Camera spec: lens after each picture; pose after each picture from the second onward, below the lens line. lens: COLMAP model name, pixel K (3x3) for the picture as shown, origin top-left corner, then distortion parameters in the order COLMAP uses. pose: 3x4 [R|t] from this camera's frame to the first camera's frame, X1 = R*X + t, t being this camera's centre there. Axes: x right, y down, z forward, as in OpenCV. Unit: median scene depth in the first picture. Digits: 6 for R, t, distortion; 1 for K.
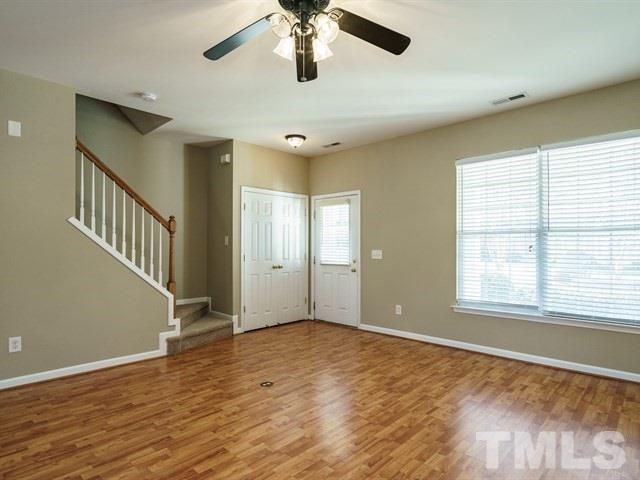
lens RADIAL K [[365.4, 0, 321.2], [0, 365.4, 246.3], [0, 0, 1]] dist [0.000808, 0.000380]
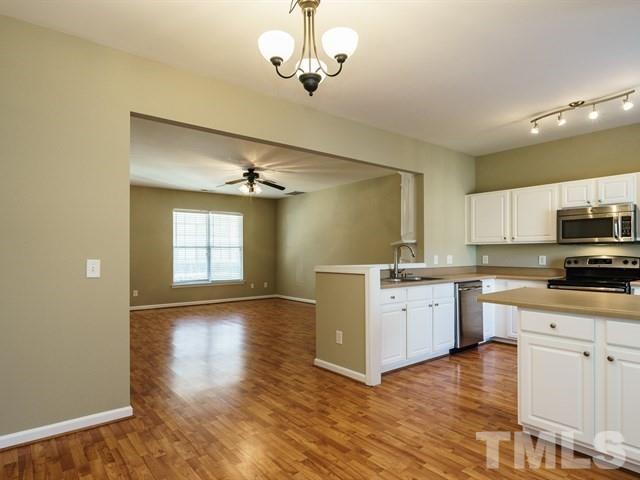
lens RADIAL K [[365.8, 0, 322.2], [0, 365.8, 253.1], [0, 0, 1]] dist [-0.013798, 0.008334]
pose [[0.142809, -0.000825, 0.989750, -1.524160], [0.004862, 0.999988, 0.000132, 0.000272], [-0.989738, 0.004793, 0.142811, -0.058317]]
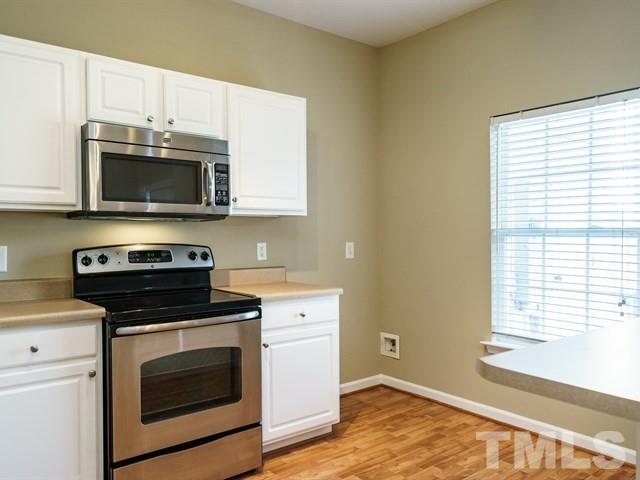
lens RADIAL K [[493.7, 0, 323.9], [0, 493.7, 240.2], [0, 0, 1]] dist [-0.041816, 0.002326]
pose [[-0.991876, 0.000659, 0.127207, -0.696402], [0.001731, 0.999964, 0.008316, 0.002270], [-0.127197, 0.008469, -0.991841, -0.092008]]
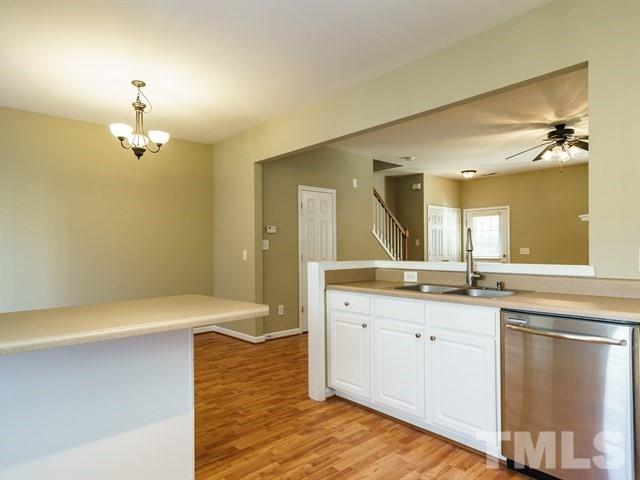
lens RADIAL K [[400.8, 0, 322.1], [0, 400.8, 246.8], [0, 0, 1]] dist [0.017831, -0.000930]
pose [[0.997189, -0.009590, -0.074311, -0.658848], [0.009337, 0.999949, -0.003756, 0.005771], [0.074343, 0.003052, 0.997228, -0.797345]]
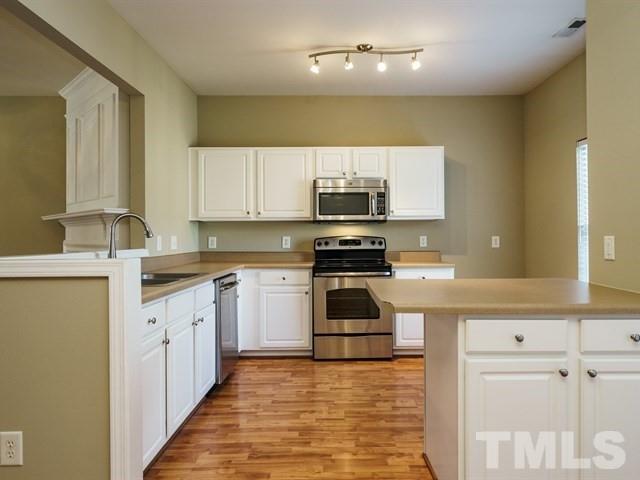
lens RADIAL K [[432.4, 0, 321.6], [0, 432.4, 237.4], [0, 0, 1]] dist [-0.016571, -0.000644]
pose [[-0.672060, -0.000398, 0.740497, -1.143437], [0.004808, 0.999976, 0.004901, 0.009520], [-0.740481, 0.006855, -0.672042, 0.085879]]
